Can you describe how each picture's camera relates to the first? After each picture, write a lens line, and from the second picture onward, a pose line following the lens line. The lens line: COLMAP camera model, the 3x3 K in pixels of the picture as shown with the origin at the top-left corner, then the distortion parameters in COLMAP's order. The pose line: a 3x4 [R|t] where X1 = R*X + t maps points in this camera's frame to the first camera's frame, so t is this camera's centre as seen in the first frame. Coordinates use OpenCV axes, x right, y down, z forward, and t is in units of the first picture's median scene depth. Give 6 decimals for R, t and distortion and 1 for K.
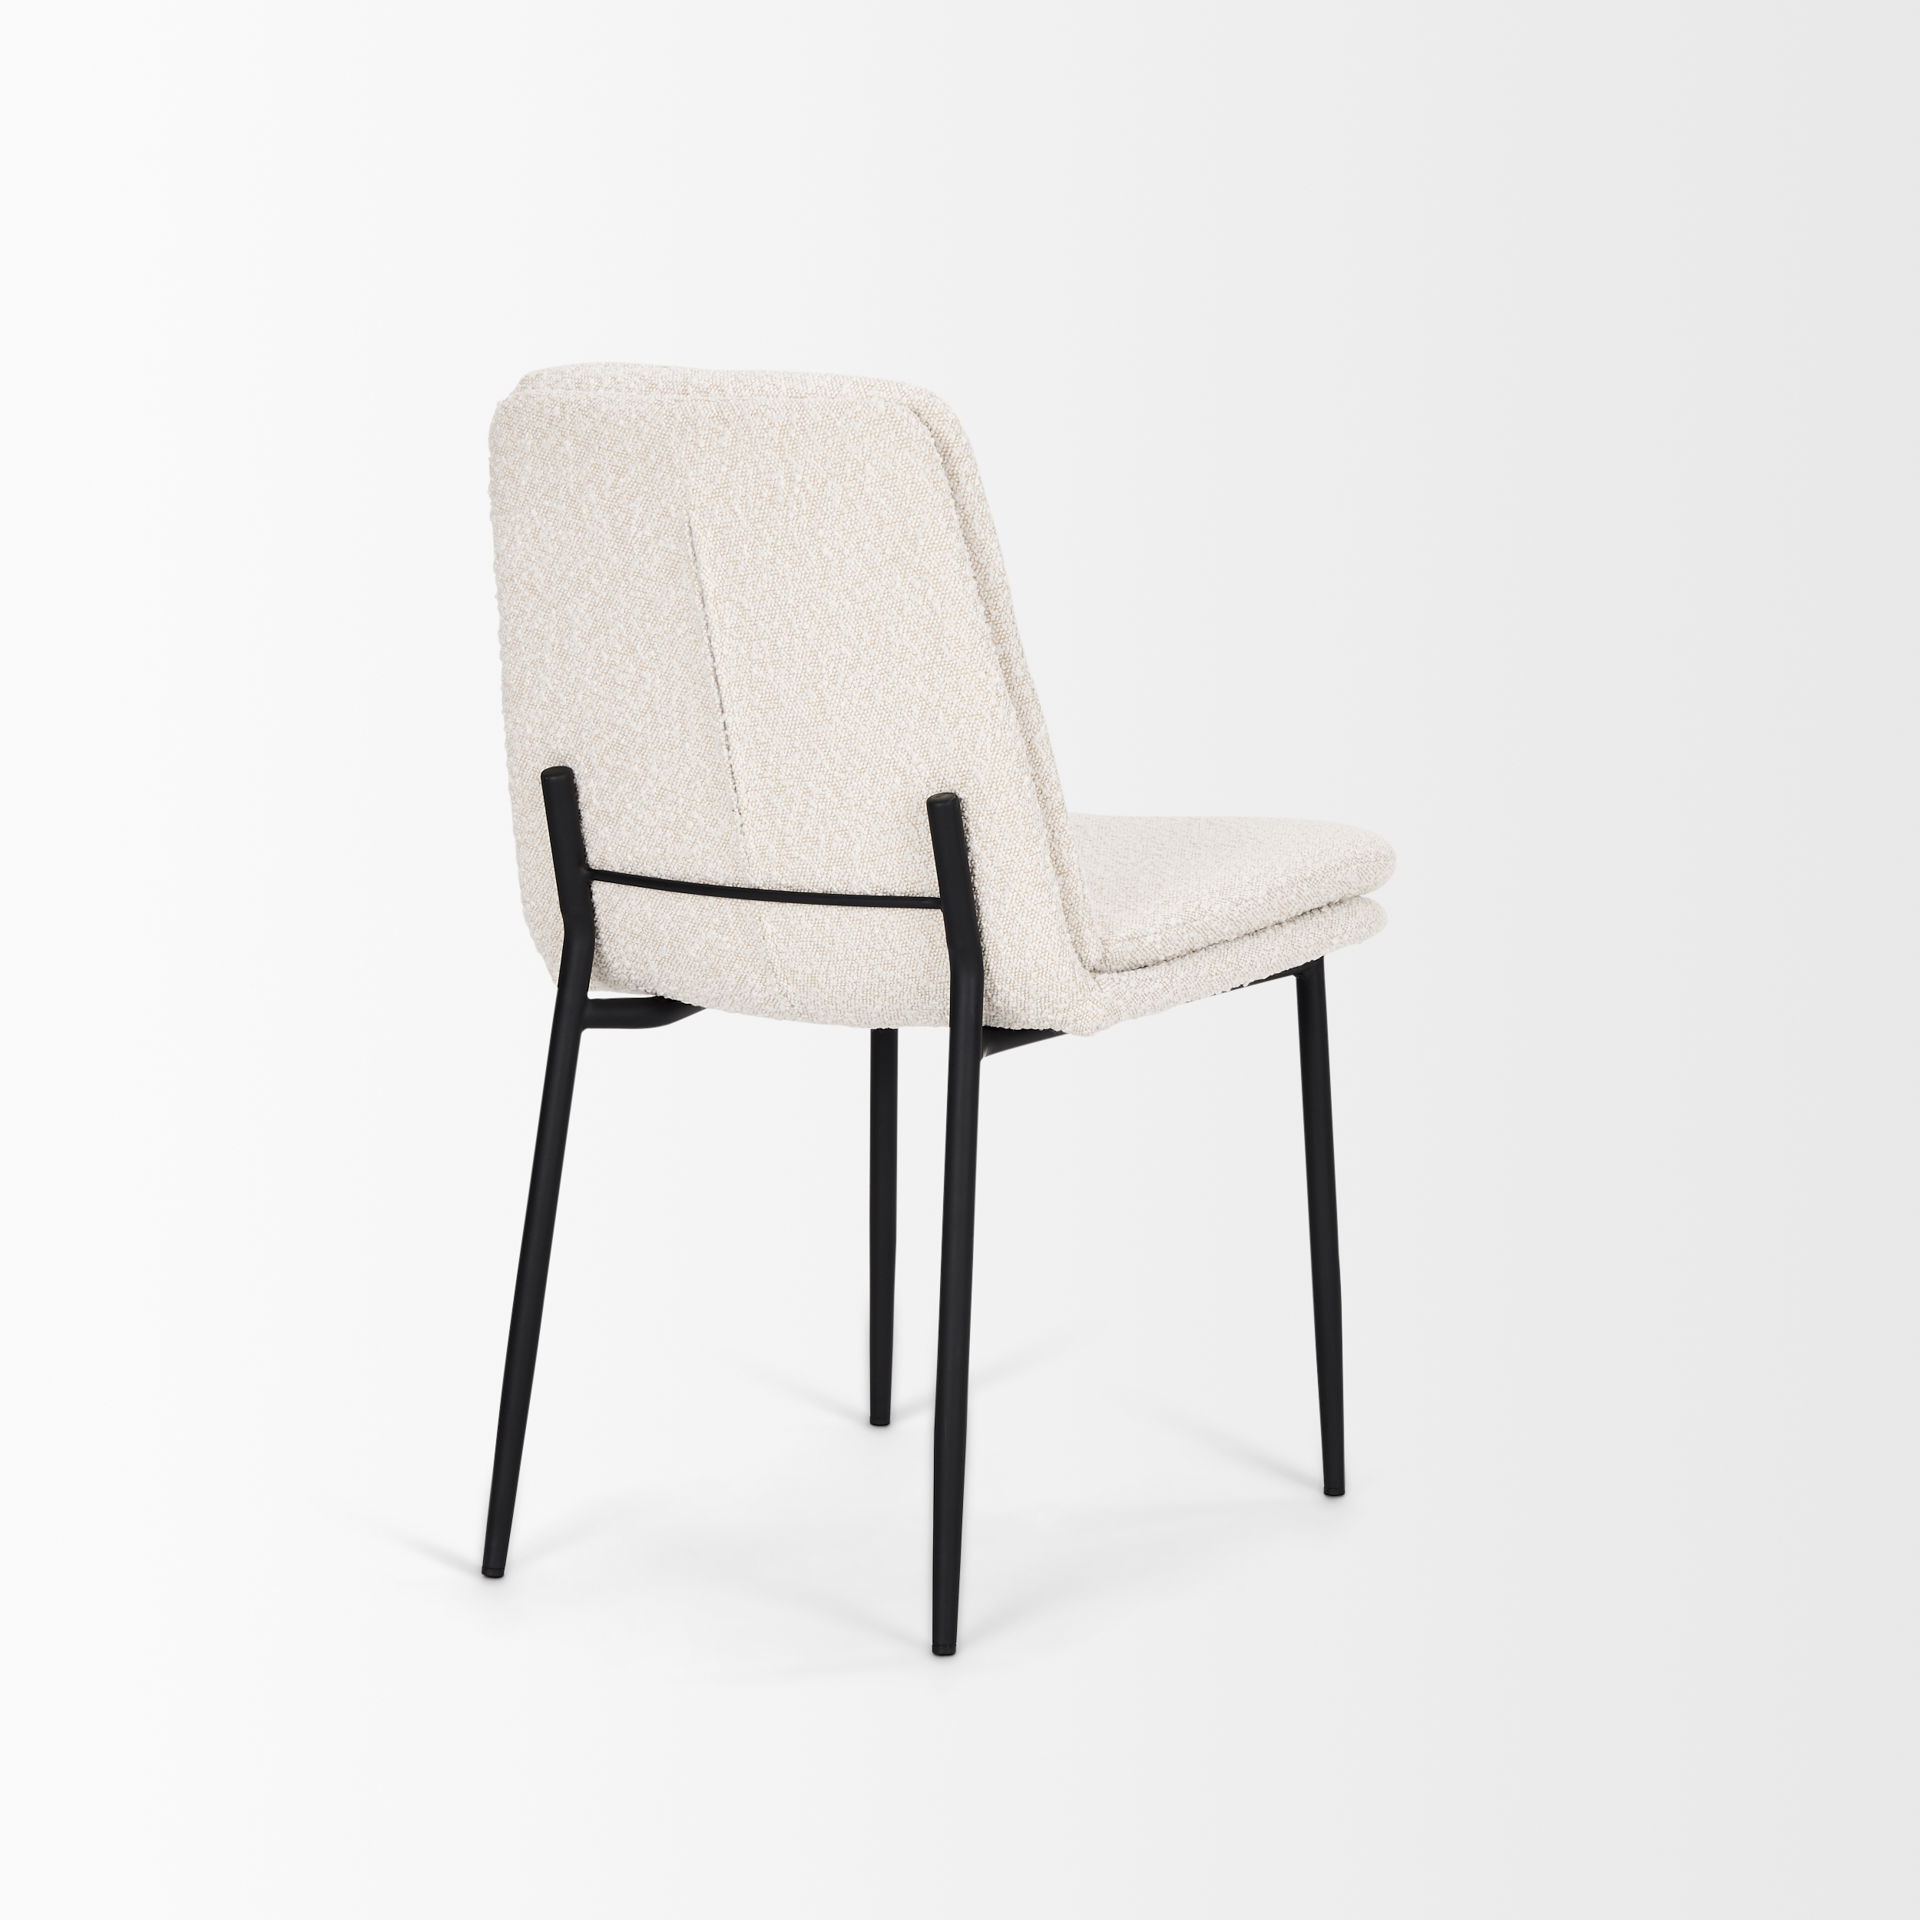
lens RADIAL K [[5711.5, 0, 960.0], [0, 5711.5, 960.0], [0, 0, 1]] dist [0.094719, -0.903749]
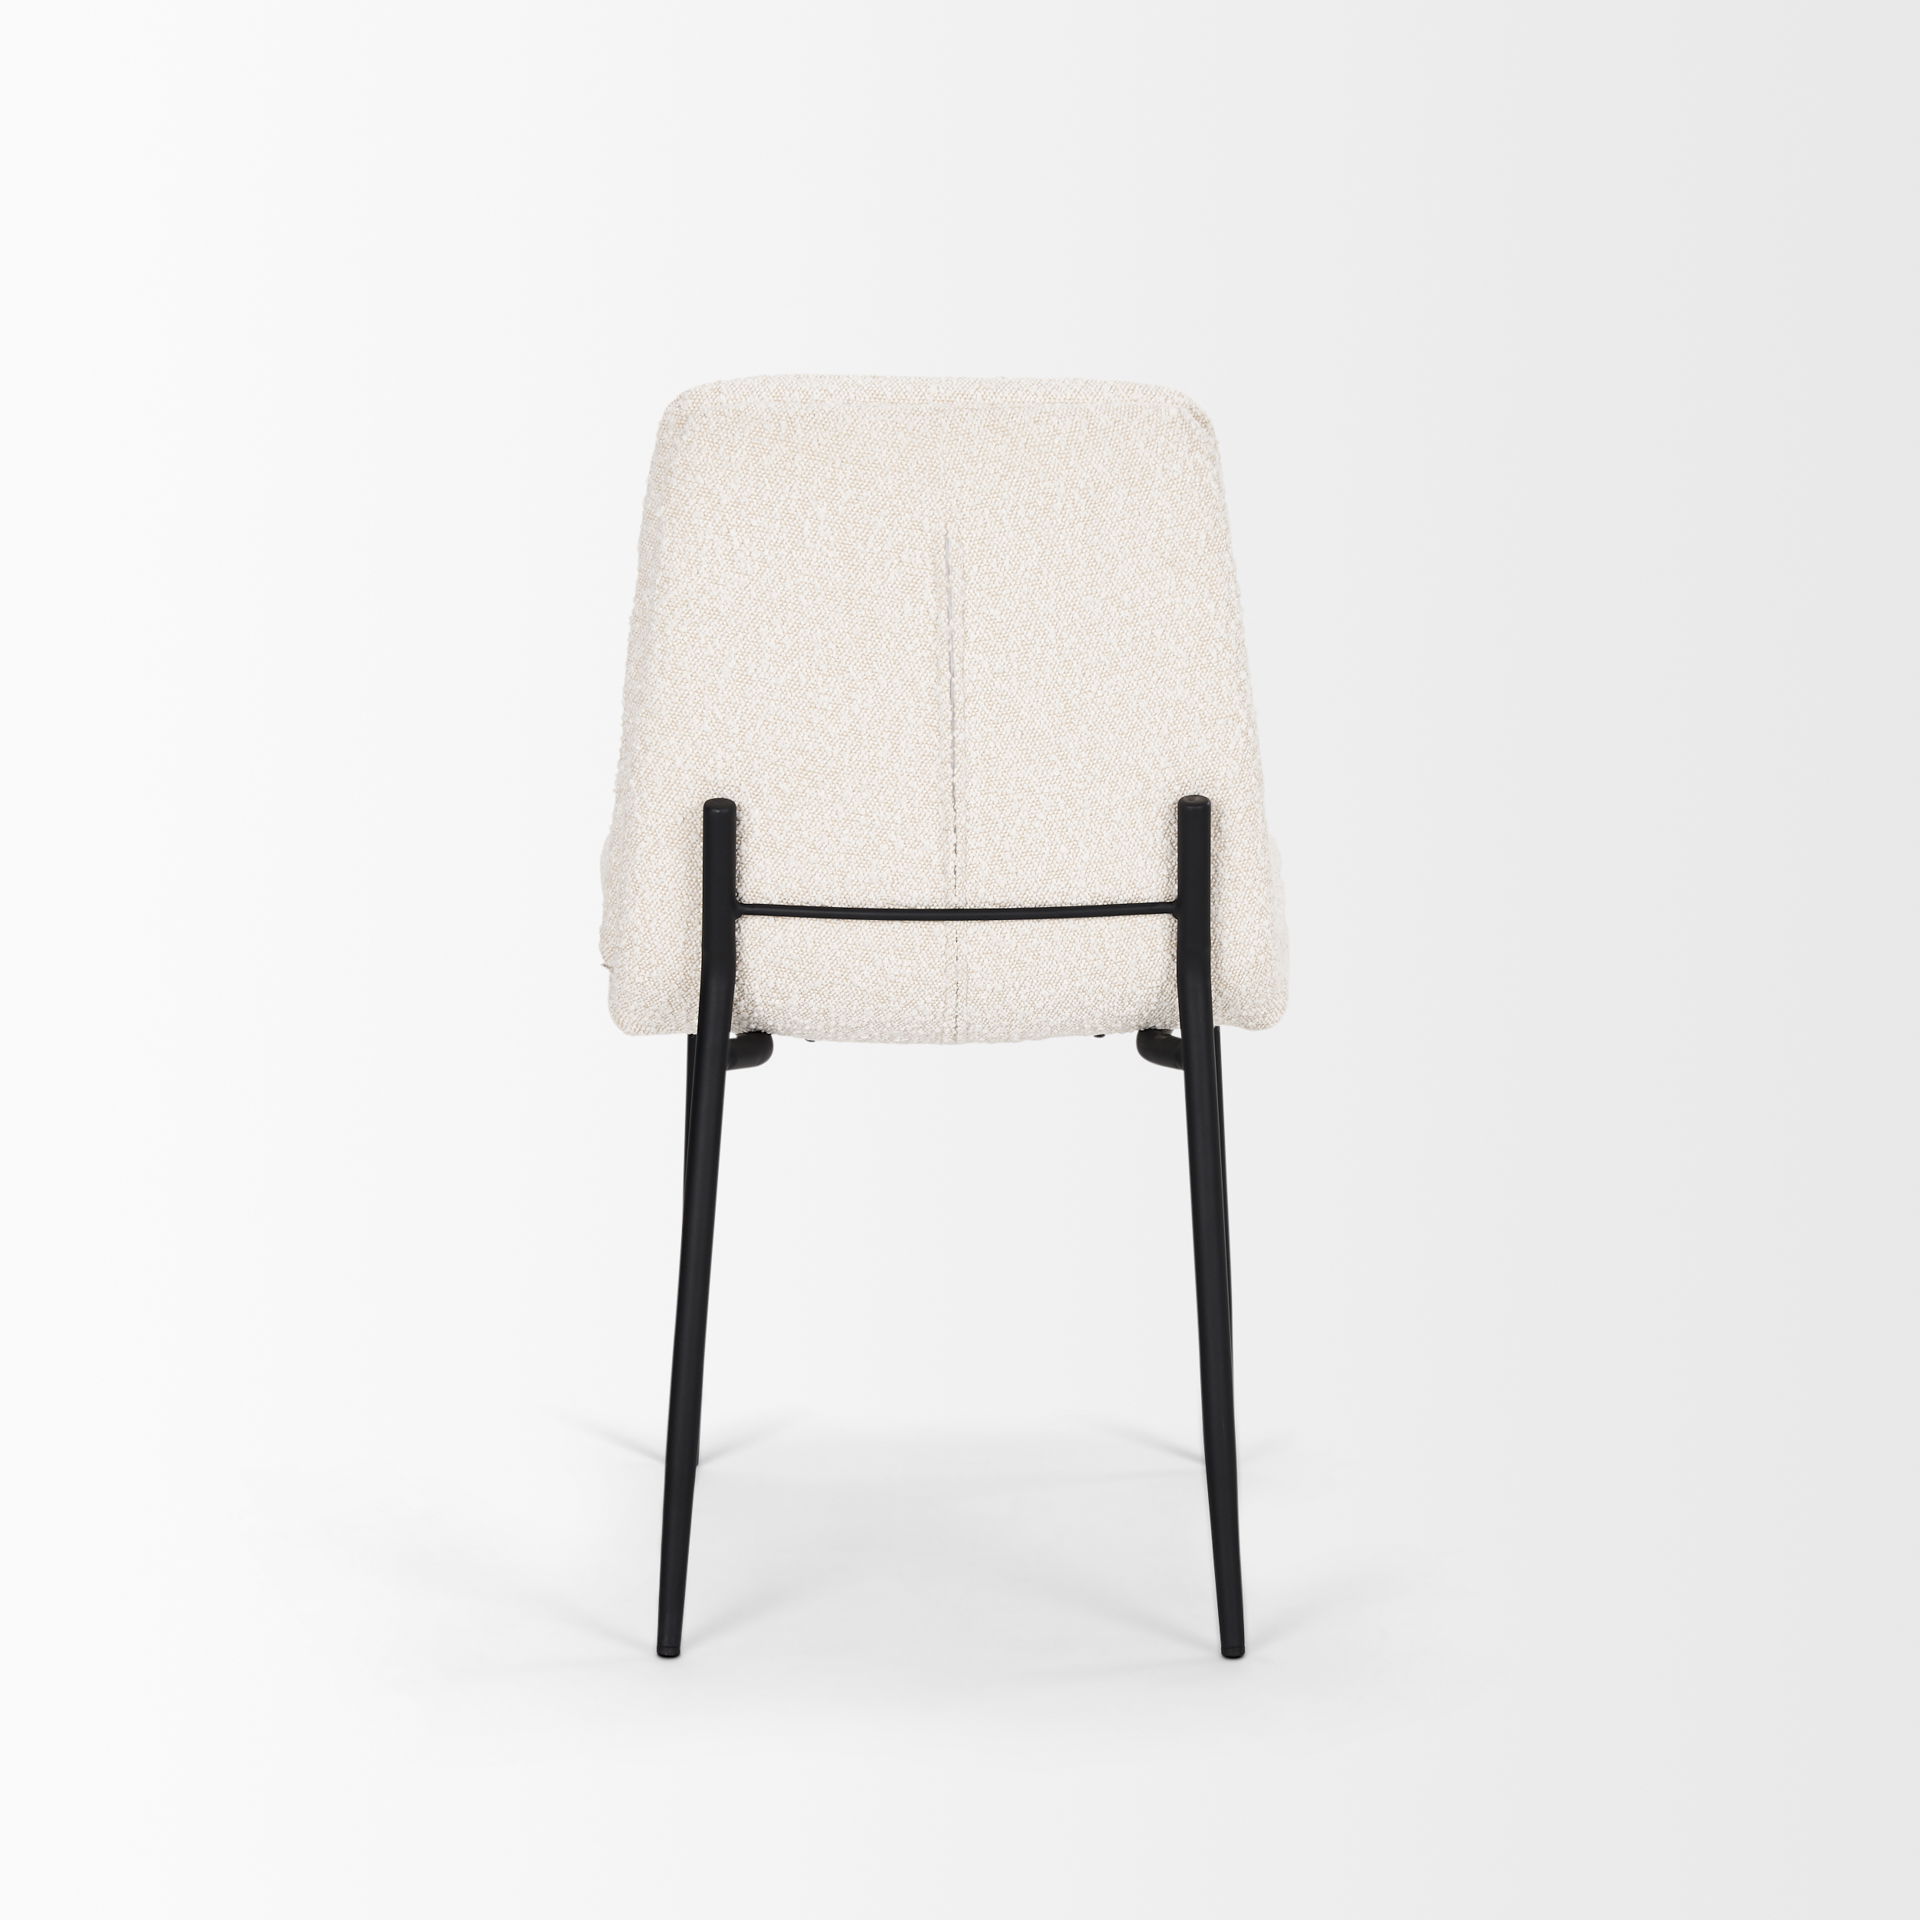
lens RADIAL K [[5711.5, 0, 960.0], [0, 5711.5, 960.0], [0, 0, 1]] dist [0.094719, -0.903749]
pose [[0.846484, -0.081759, 0.526100, -0.554712], [0.078216, 0.996514, 0.029015, -0.032304], [-0.526638, 0.016588, 0.849928, 0.174246]]
